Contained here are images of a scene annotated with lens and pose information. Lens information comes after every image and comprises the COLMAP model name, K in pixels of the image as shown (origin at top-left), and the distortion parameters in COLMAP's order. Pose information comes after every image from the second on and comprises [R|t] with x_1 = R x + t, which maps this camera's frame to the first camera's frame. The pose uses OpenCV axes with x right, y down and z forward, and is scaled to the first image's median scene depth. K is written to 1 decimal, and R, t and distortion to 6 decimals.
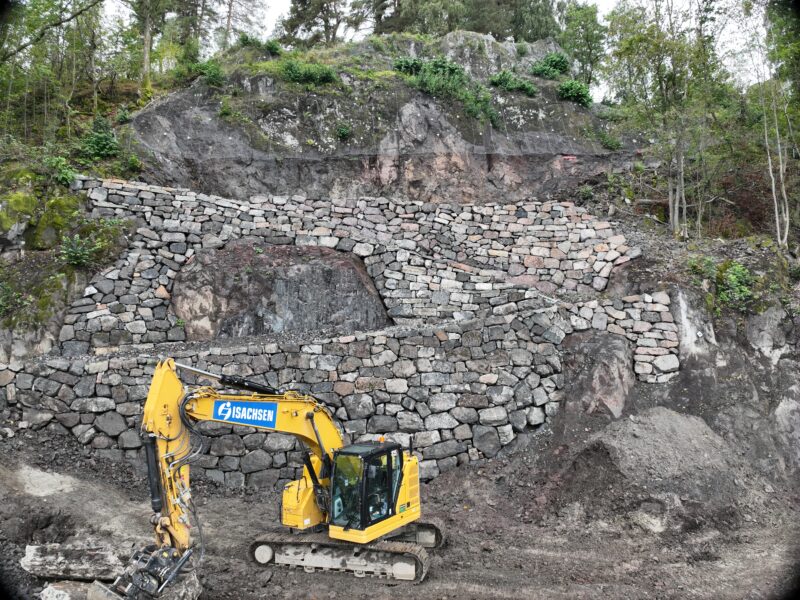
lens RADIAL K [[565.1, 0, 400.9], [0, 565.1, 300.6], [0, 0, 1]] dist [-0.105922, -0.003700]
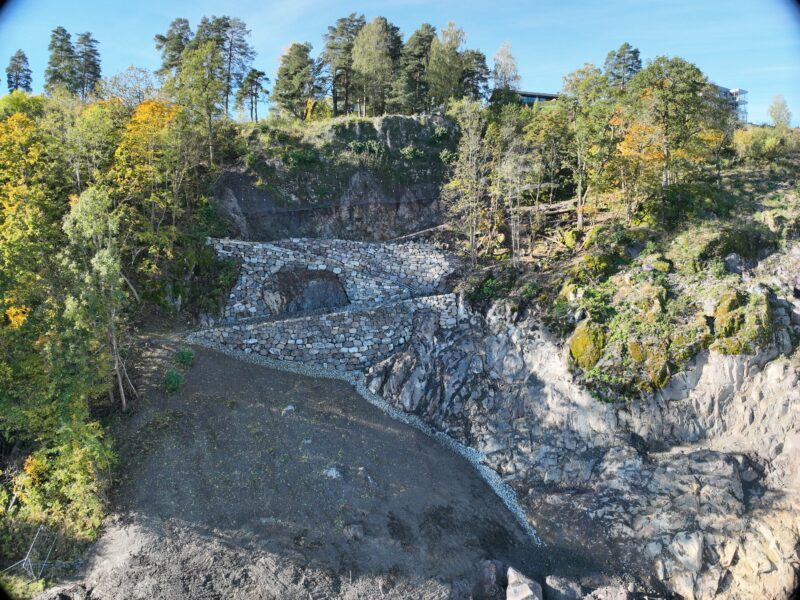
lens RADIAL K [[565.1, 0, 399.0], [0, 565.1, 300.0], [0, 0, 1]] dist [-0.105922, -0.003700]
pose [[0.995477, -0.009867, 0.094491, -0.033533], [-0.007045, 0.984187, 0.176995, -0.397639], [-0.094743, -0.176860, 0.979665, -1.398178]]
